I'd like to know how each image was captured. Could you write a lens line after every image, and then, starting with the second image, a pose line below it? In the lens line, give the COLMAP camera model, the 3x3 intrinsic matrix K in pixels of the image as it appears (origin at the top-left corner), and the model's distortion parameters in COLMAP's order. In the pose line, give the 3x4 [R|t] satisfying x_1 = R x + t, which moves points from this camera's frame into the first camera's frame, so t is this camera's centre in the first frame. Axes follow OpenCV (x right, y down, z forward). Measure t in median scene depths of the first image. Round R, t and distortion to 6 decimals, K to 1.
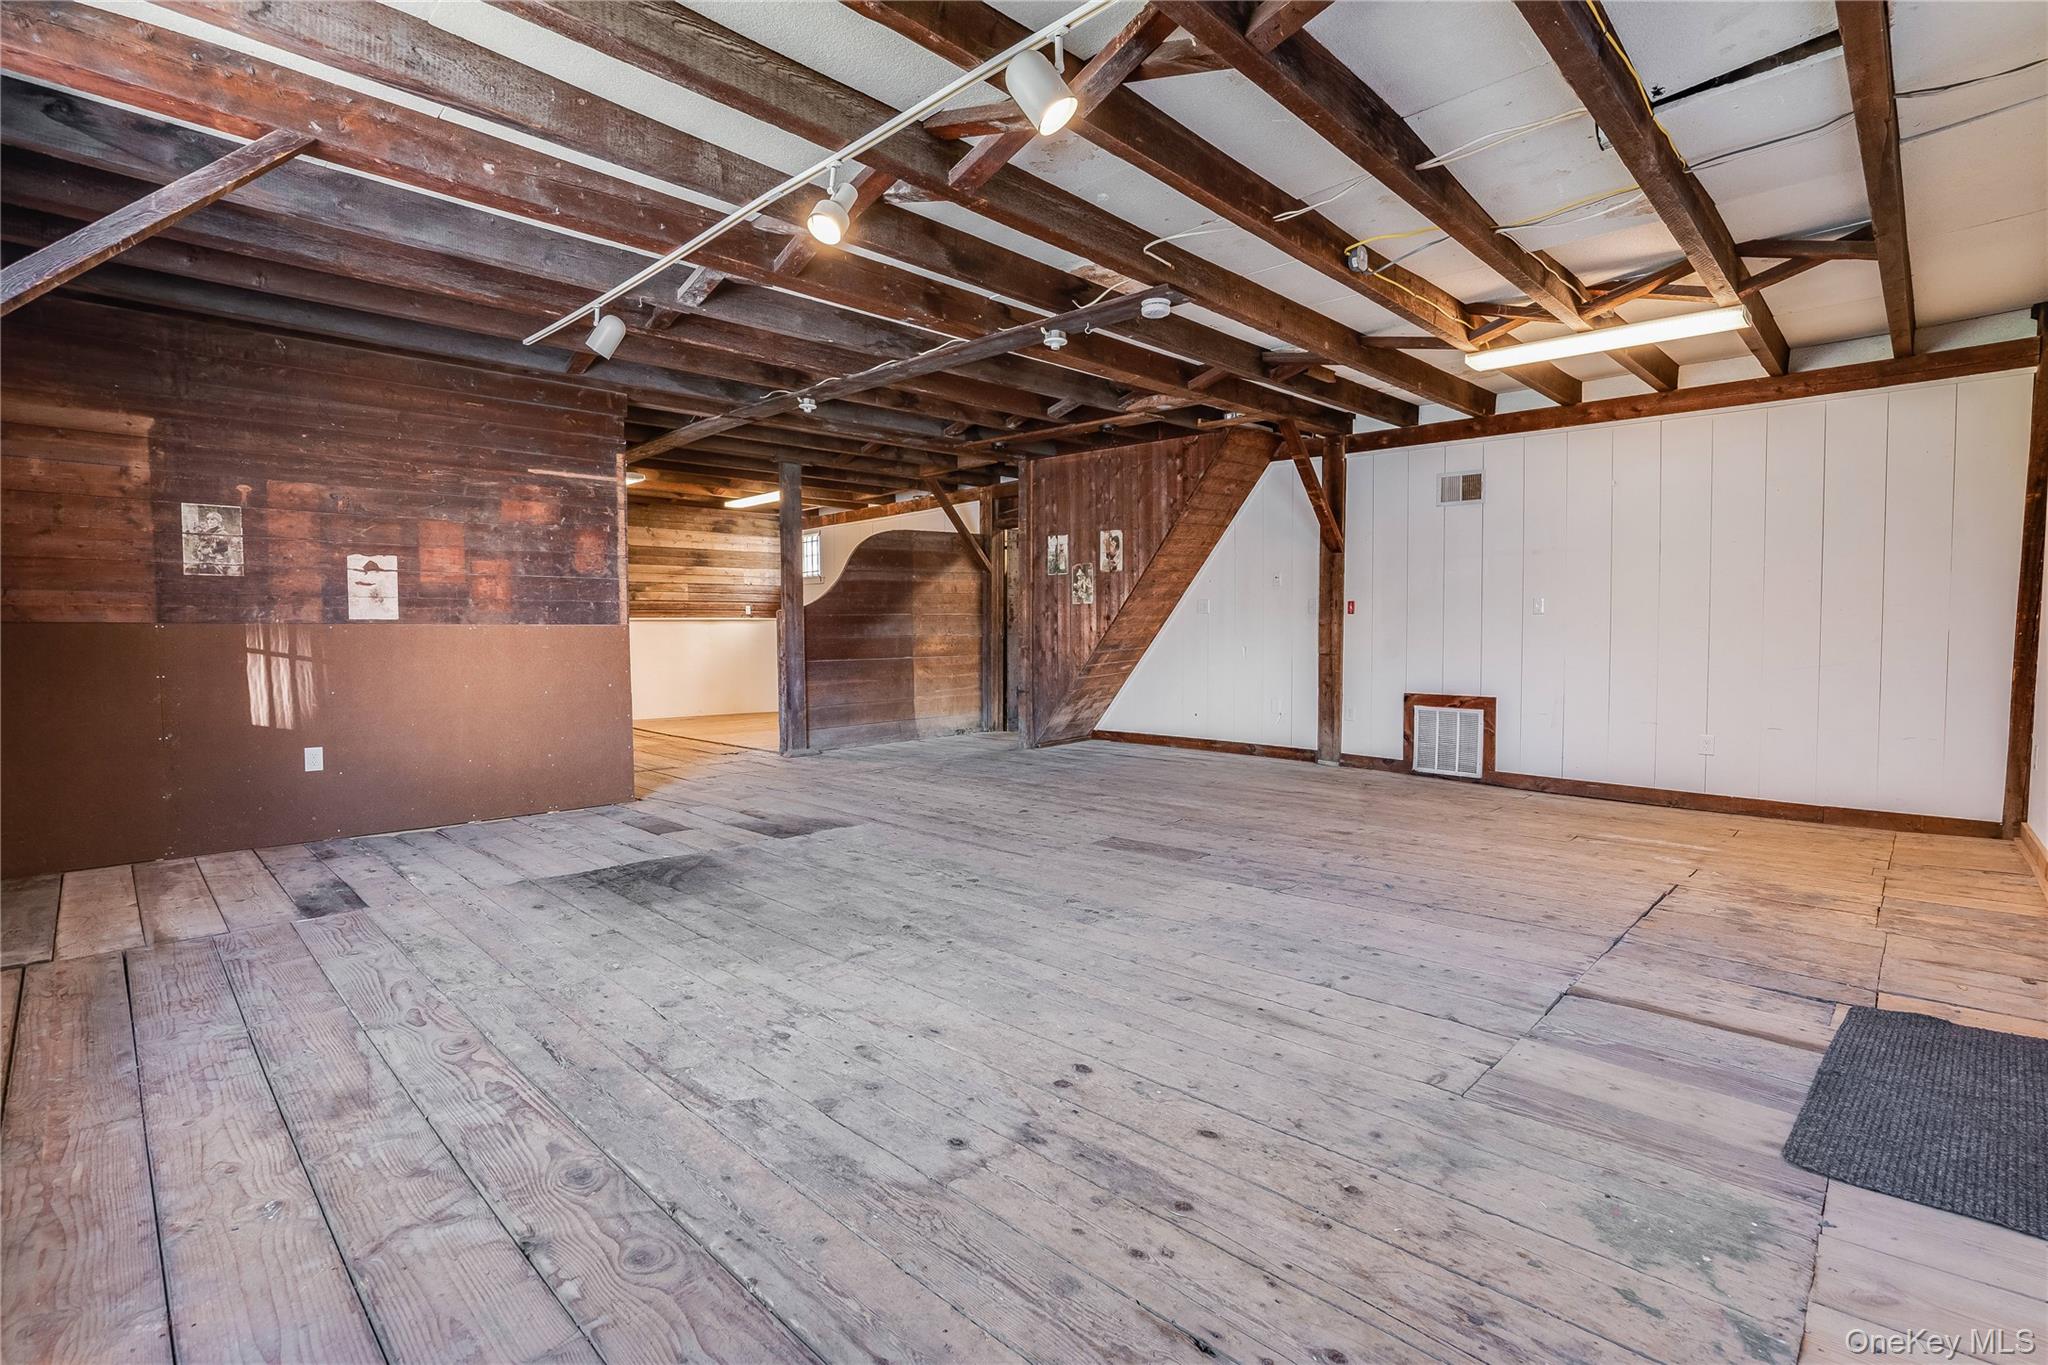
lens RADIAL K [[956.8, 0, 1011.2], [0, 956.8, 669.1], [0, 0, 1]] dist [-0.001780, 0.009321]
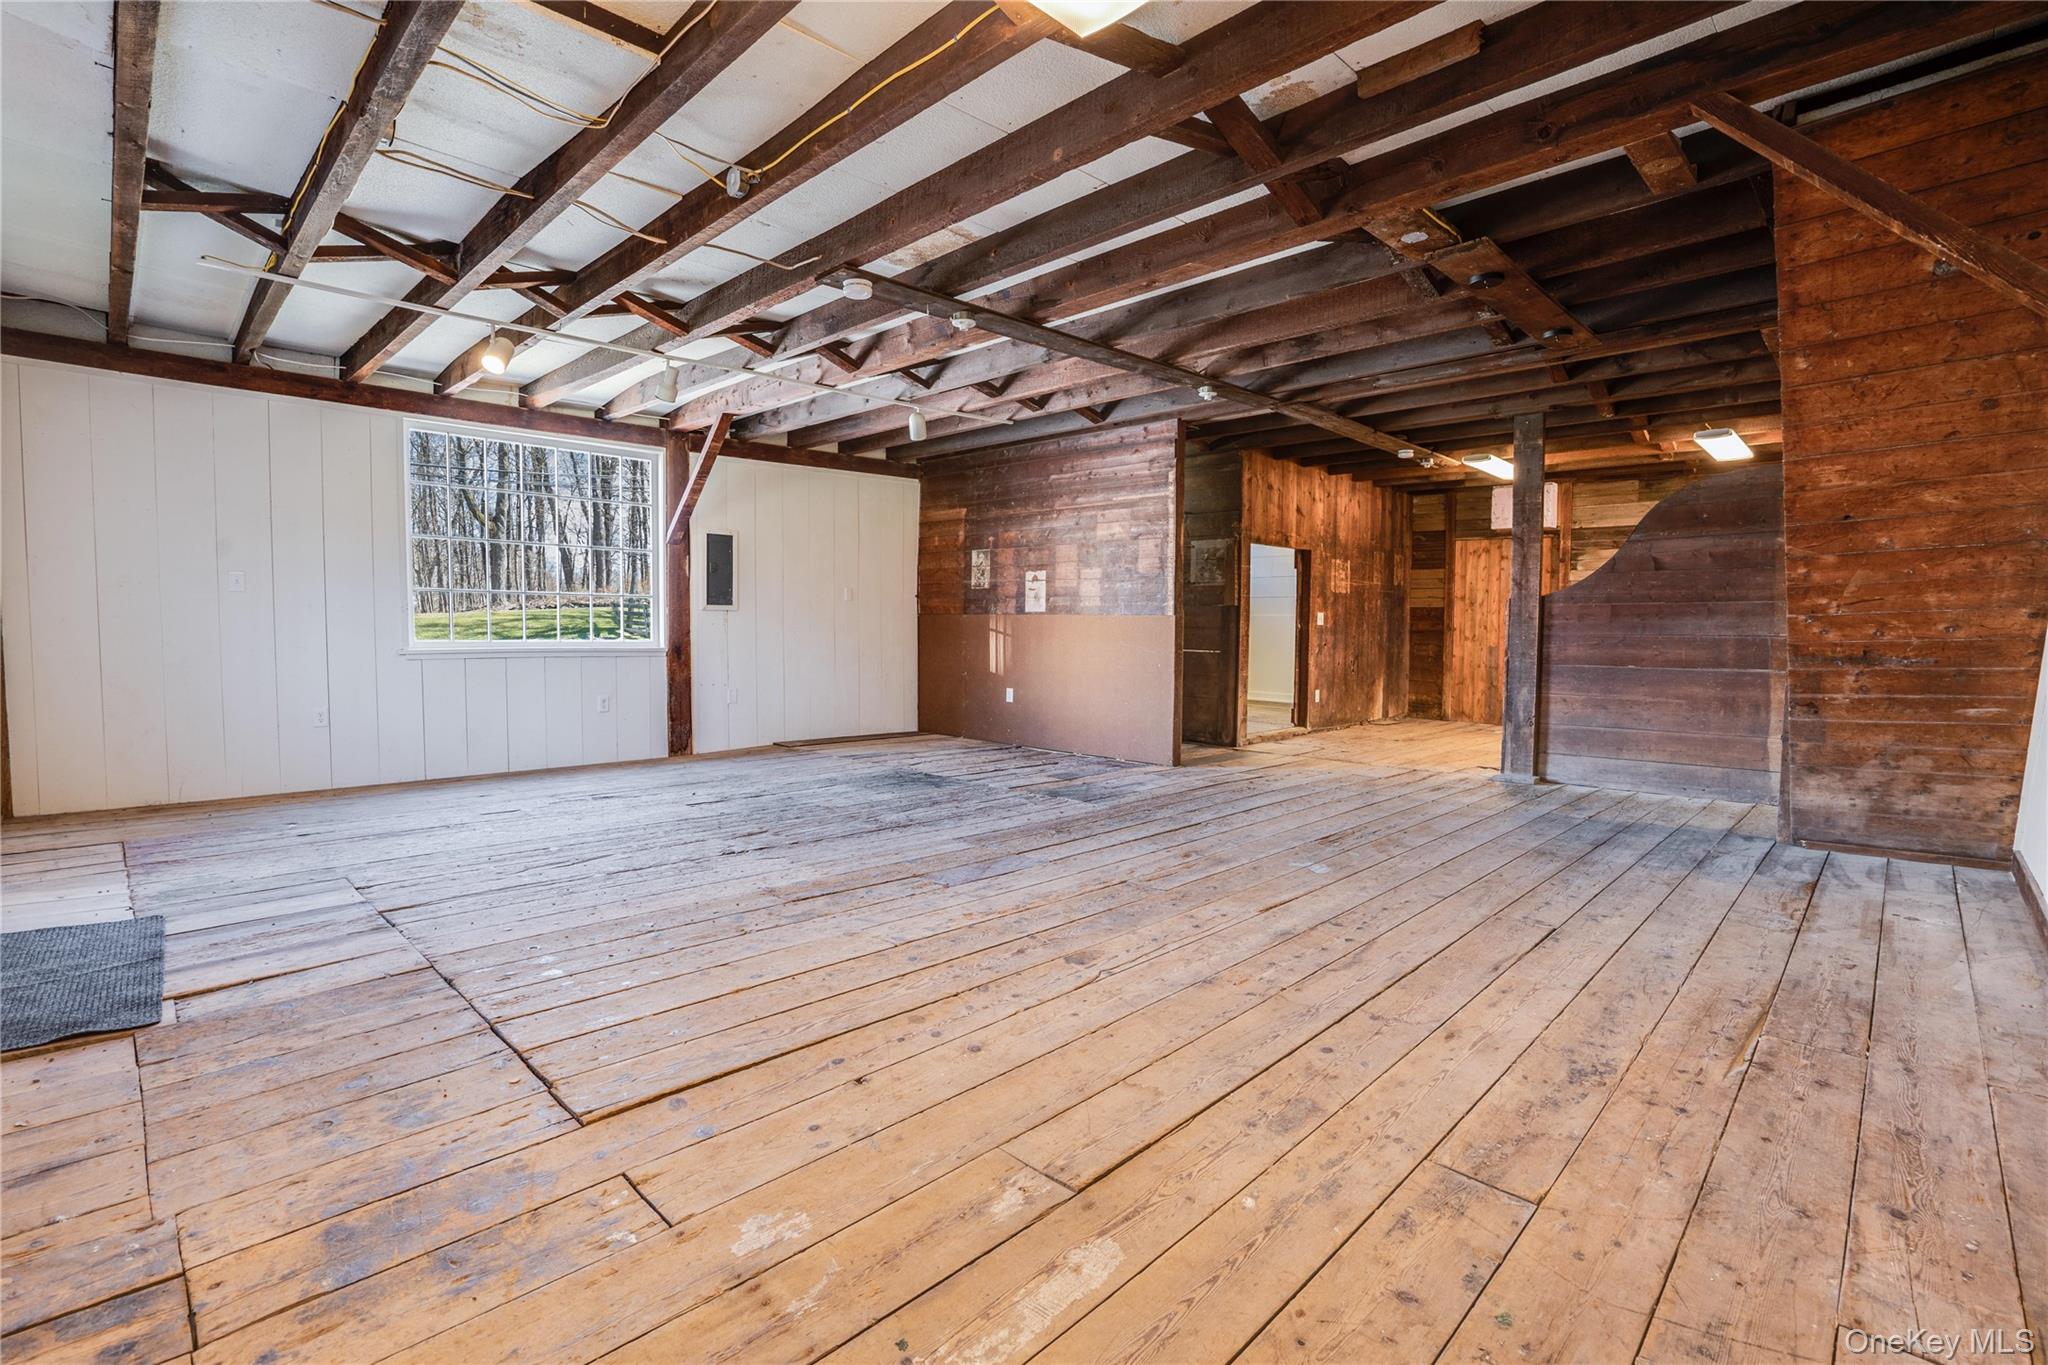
lens RADIAL K [[956.8, 0, 1011.2], [0, 956.8, 669.1], [0, 0, 1]] dist [-0.001780, 0.009321]
pose [[0.037858, 0.053842, -0.997832, 0.974380], [-0.051170, 0.997342, 0.051875, -0.039711], [0.997972, 0.049095, 0.040513, 0.957487]]
